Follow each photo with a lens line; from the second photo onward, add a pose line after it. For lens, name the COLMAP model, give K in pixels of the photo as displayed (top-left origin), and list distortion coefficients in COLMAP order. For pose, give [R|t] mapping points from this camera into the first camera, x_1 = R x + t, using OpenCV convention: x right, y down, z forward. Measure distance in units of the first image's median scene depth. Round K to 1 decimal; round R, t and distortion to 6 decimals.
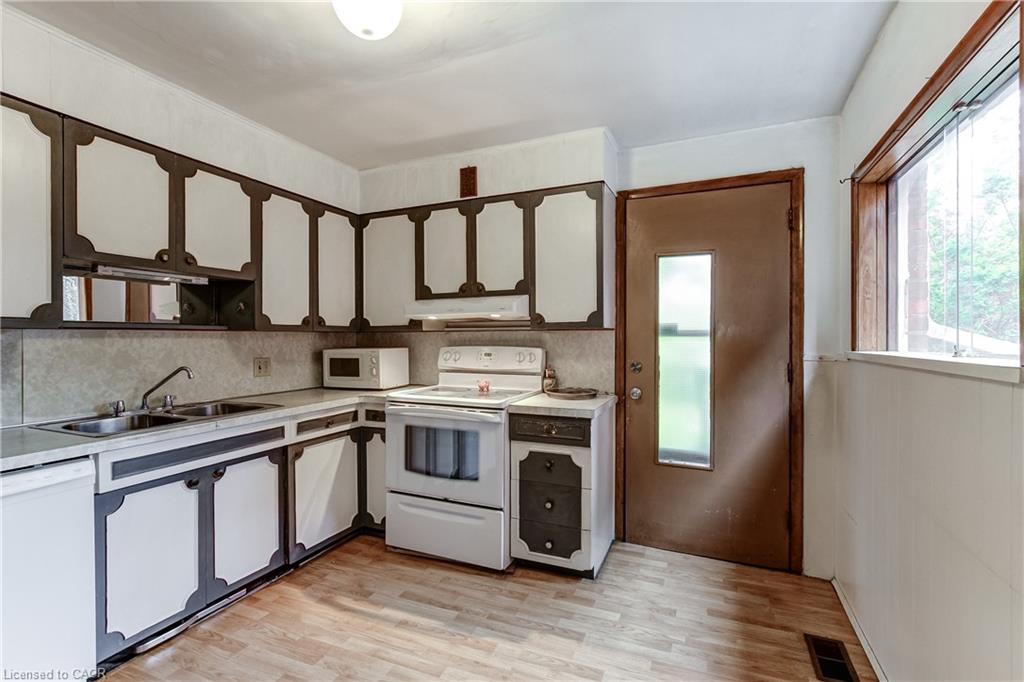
lens RADIAL K [[472.9, 0, 510.8], [0, 472.9, 338.2], [0, 0, 1]] dist [0.012359, 0.001760]
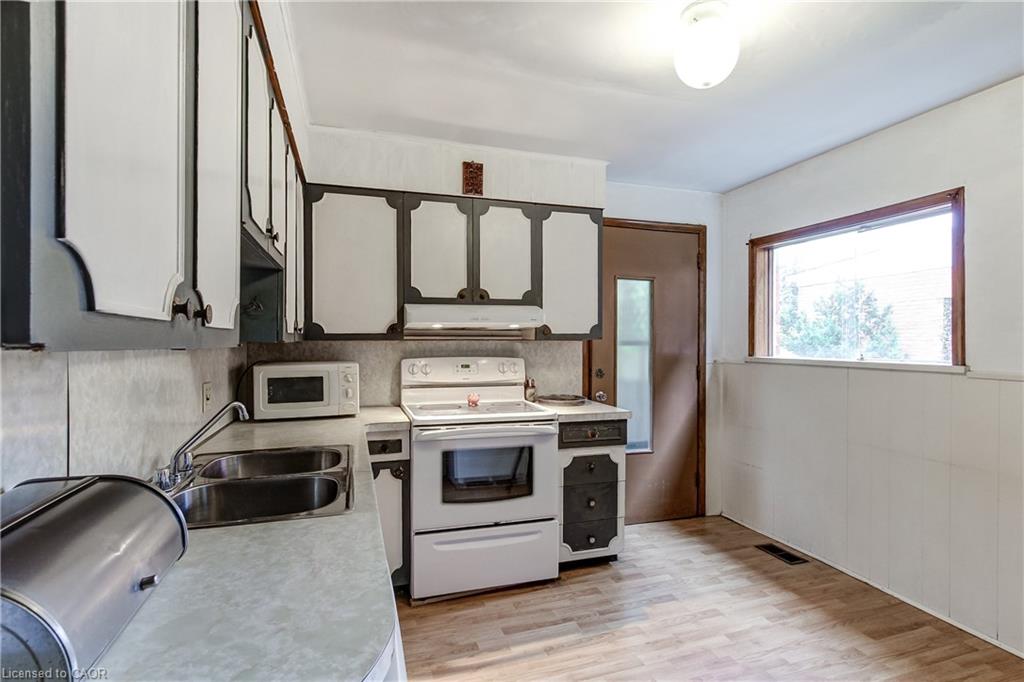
lens RADIAL K [[534.9, 0, 519.1], [0, 534.9, 341.9], [0, 0, 1]] dist [0.021933, 0.000584]
pose [[0.734976, -0.001411, 0.678091, -0.820237], [-0.002630, 0.999984, 0.004932, -0.021750], [-0.678088, -0.005409, 0.734961, 0.199399]]
